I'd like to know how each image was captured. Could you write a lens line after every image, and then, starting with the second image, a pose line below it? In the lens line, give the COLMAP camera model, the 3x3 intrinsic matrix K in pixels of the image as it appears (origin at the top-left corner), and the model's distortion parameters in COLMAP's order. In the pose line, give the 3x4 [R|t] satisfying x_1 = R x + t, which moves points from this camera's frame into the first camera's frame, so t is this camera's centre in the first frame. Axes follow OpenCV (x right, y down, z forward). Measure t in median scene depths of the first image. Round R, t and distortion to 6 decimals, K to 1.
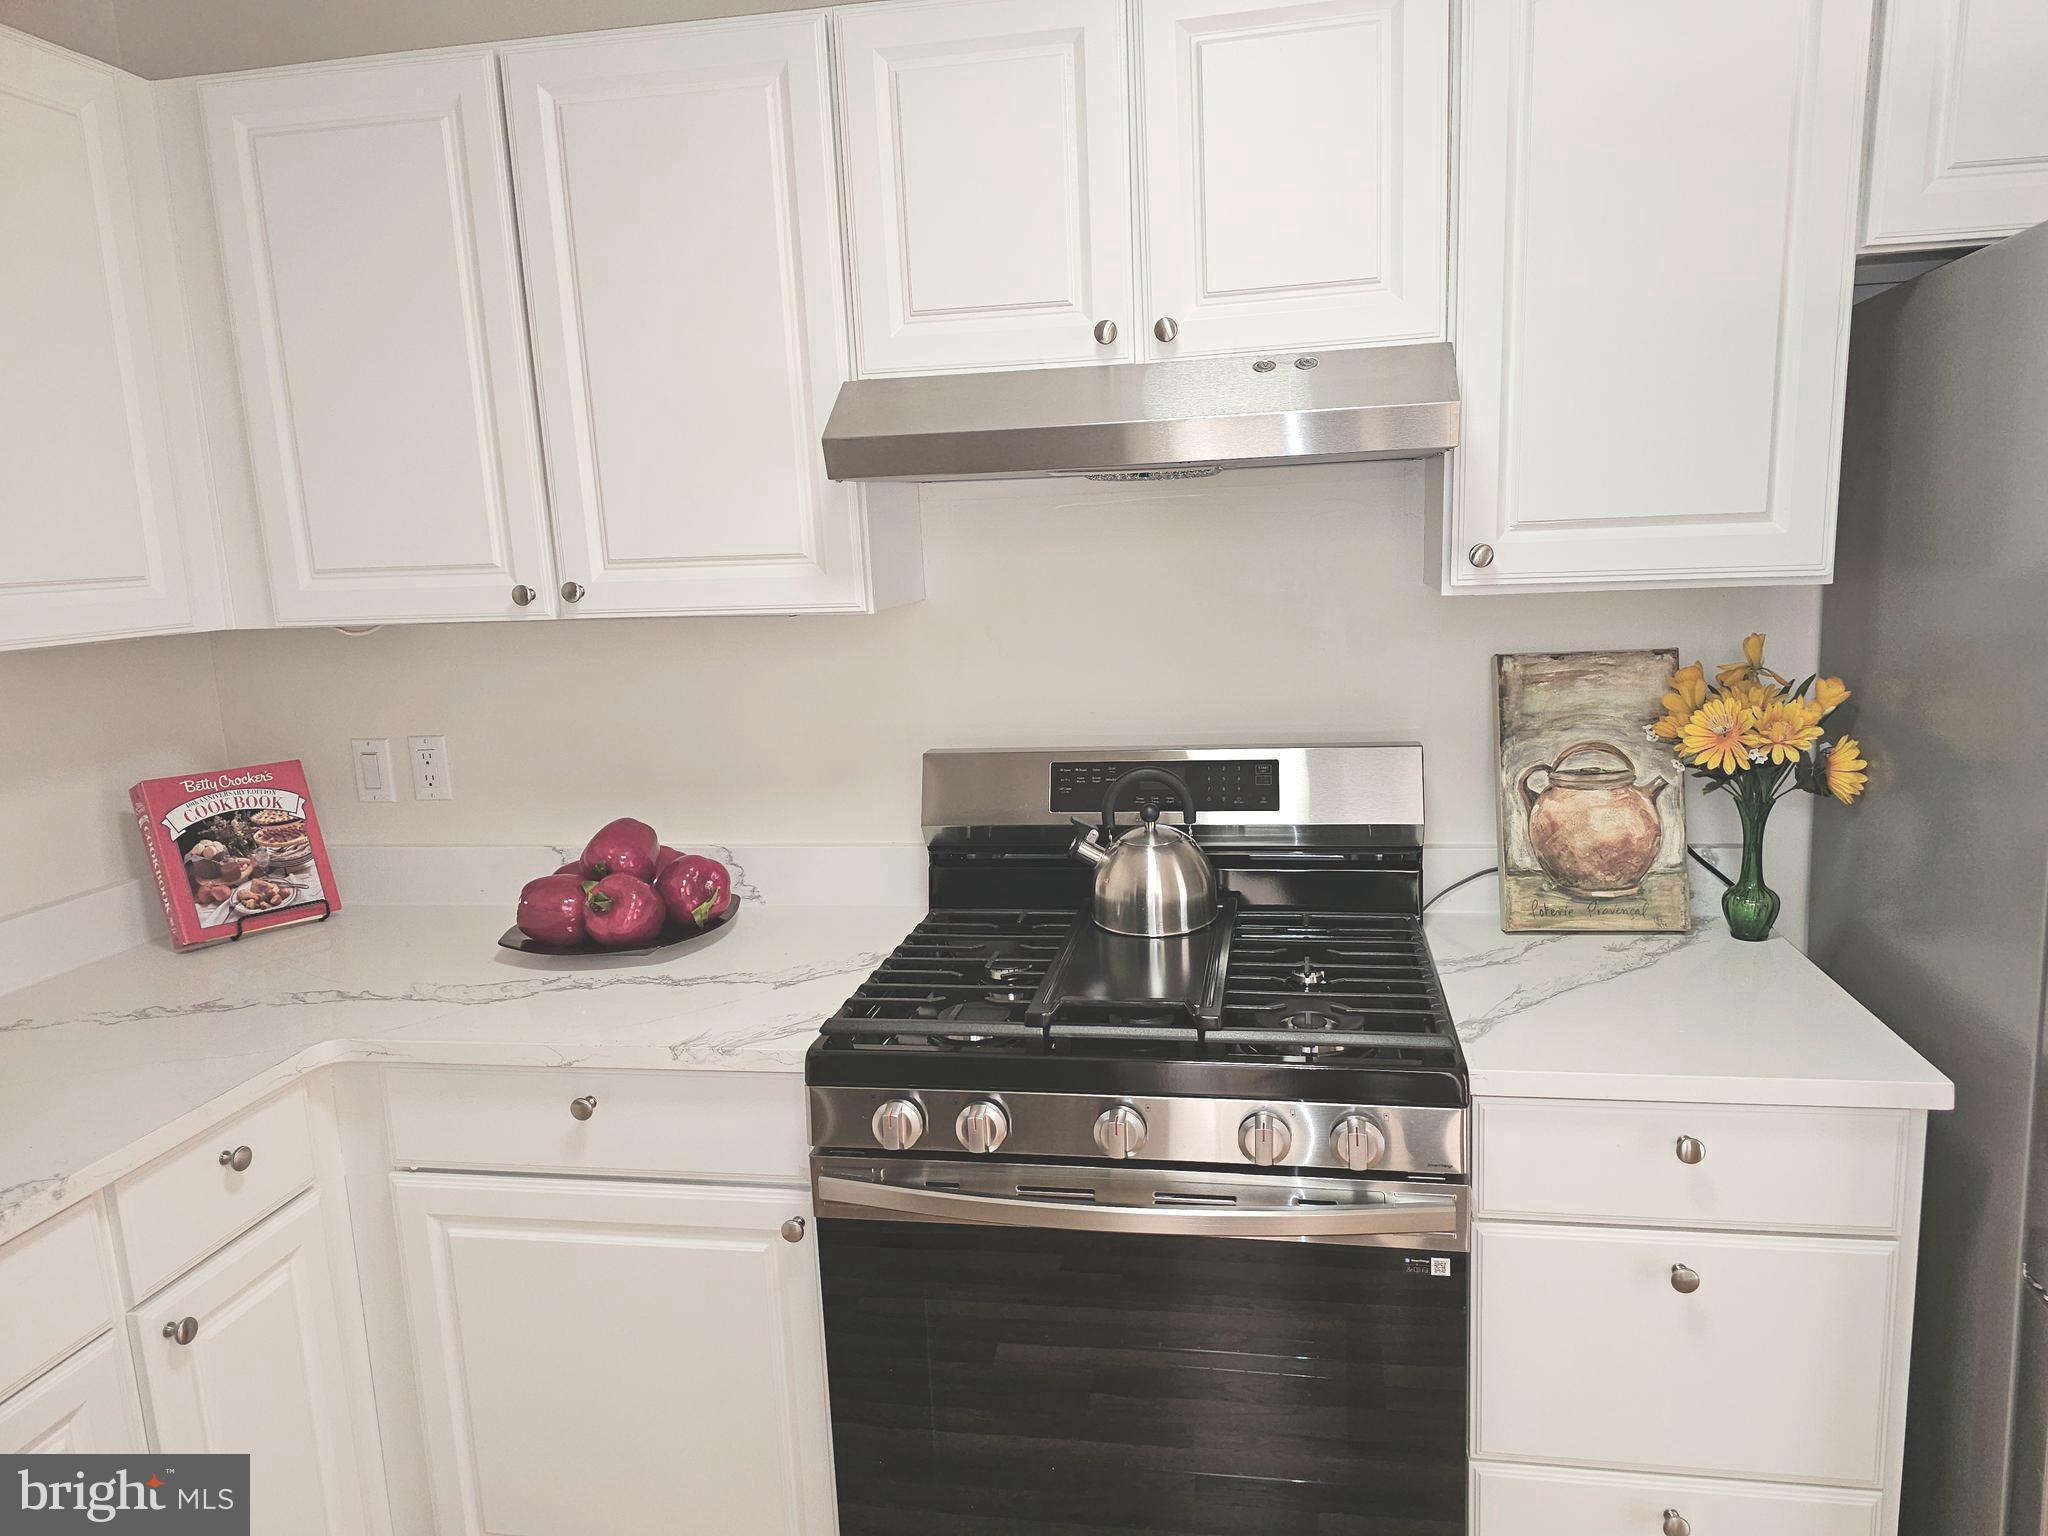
lens RADIAL K [[1373.8, 0, 1031.1], [0, 1373.8, 773.0], [0, 0, 1]] dist [0.047396, -0.030784]
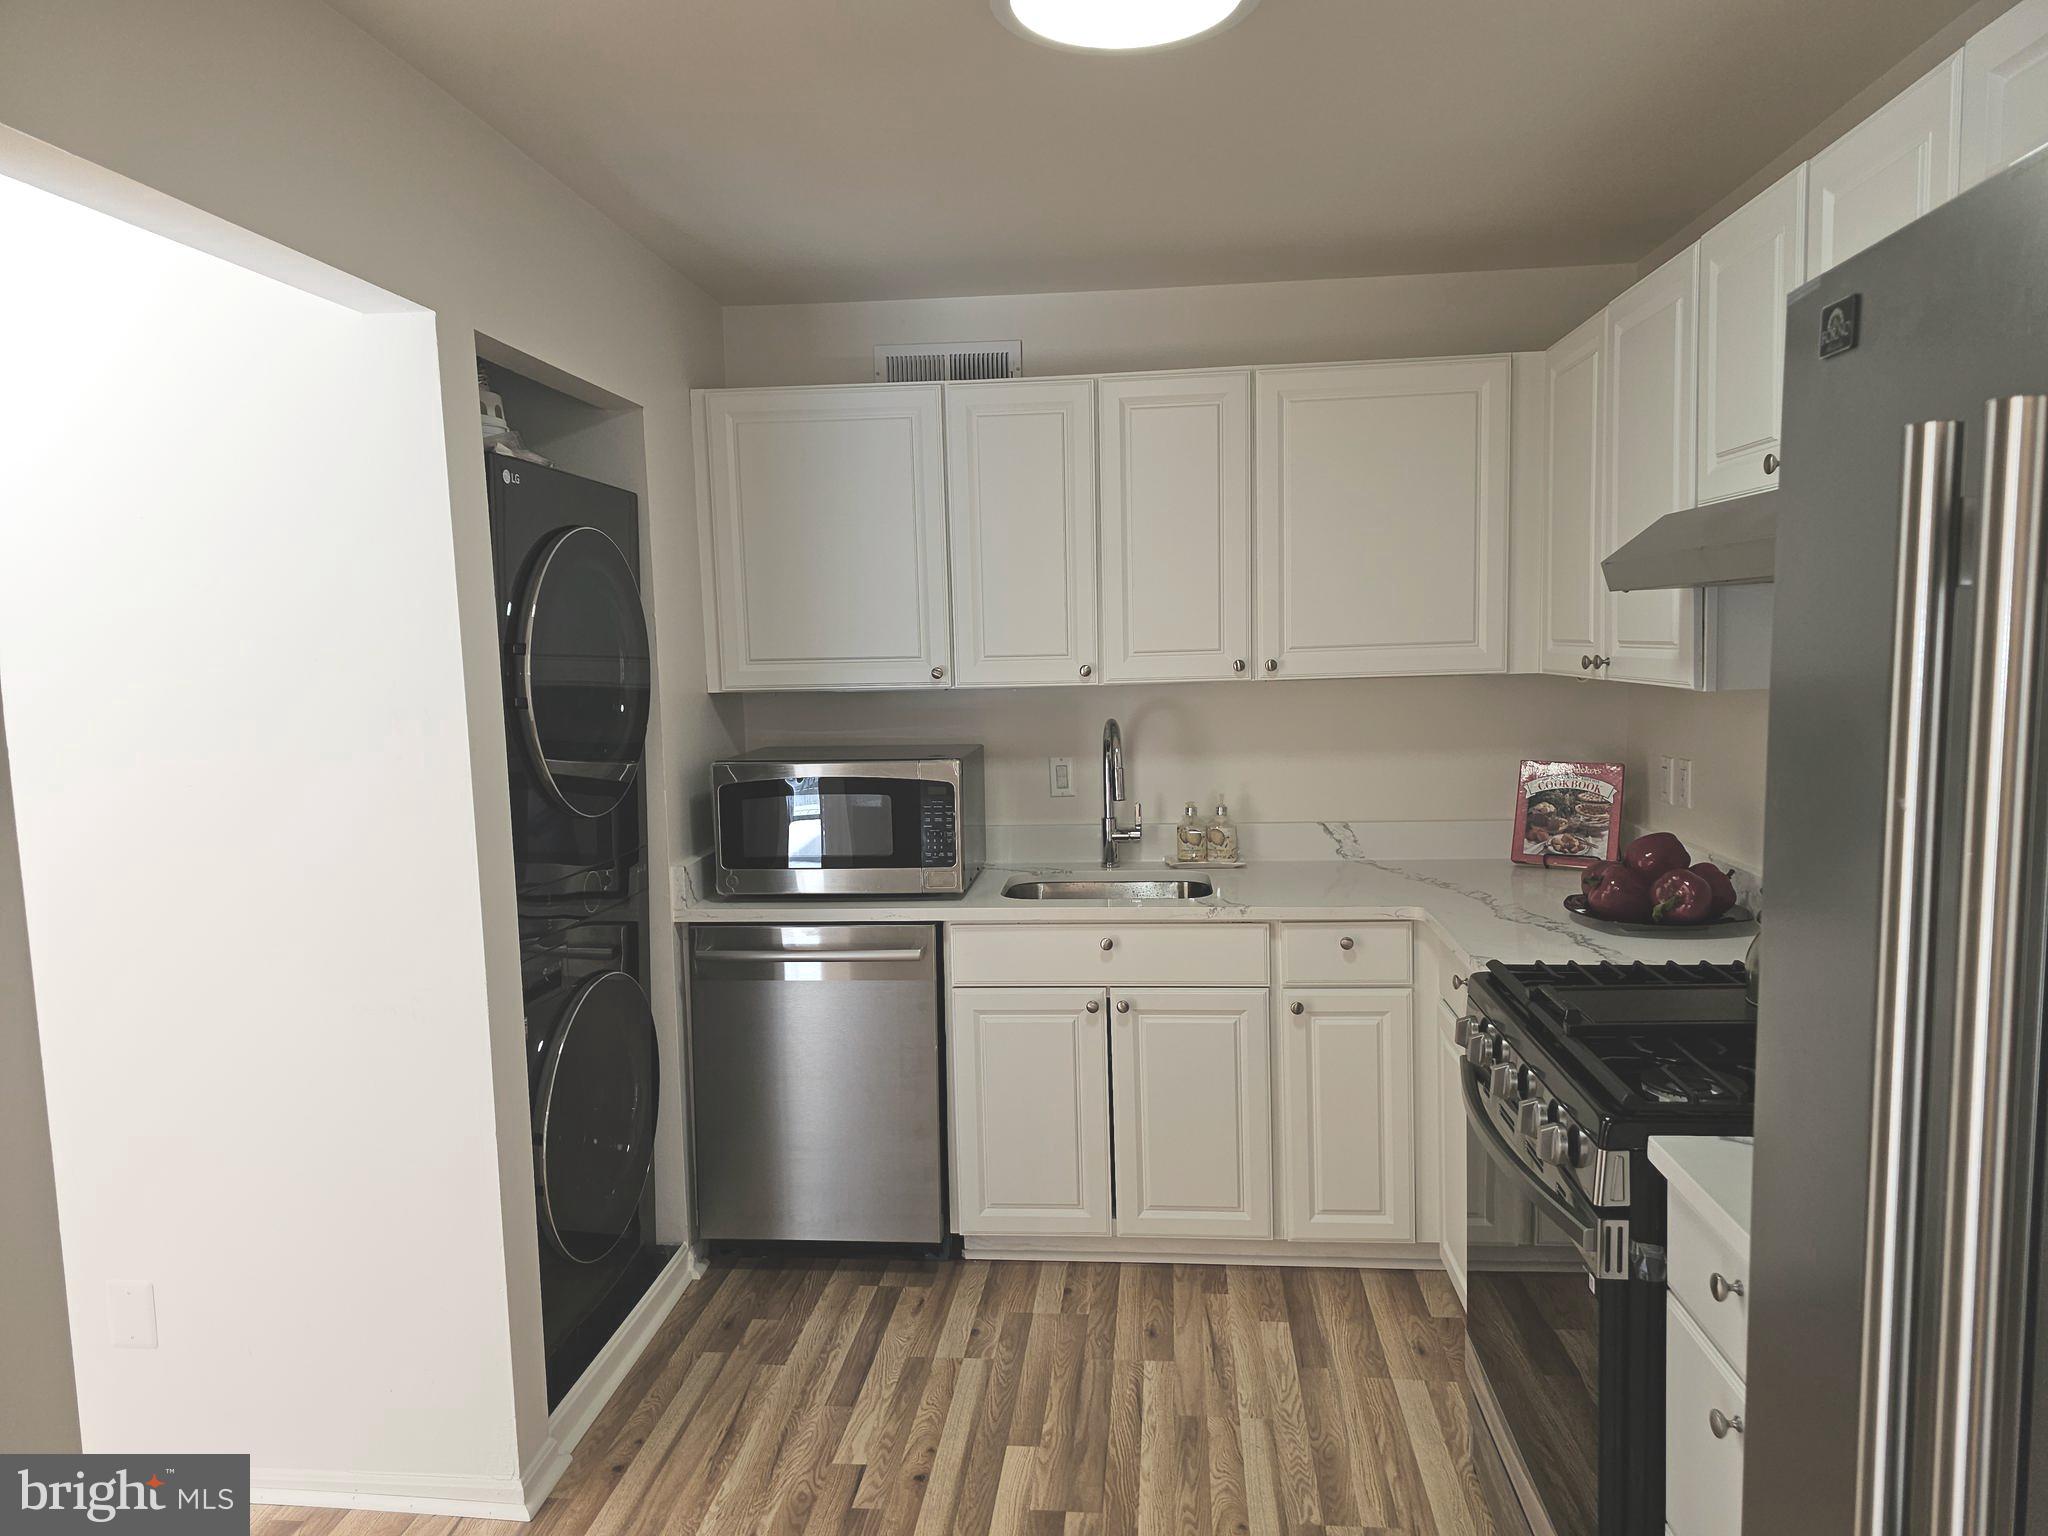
lens RADIAL K [[1373.8, 0, 1030.1], [0, 1373.8, 768.9], [0, 0, 1]] dist [0.047396, -0.030784]
pose [[0.091769, 0.136093, -0.986436, 0.911878], [-0.147715, 0.981517, 0.121673, -0.095076], [0.984763, 0.134546, 0.110176, 0.234091]]
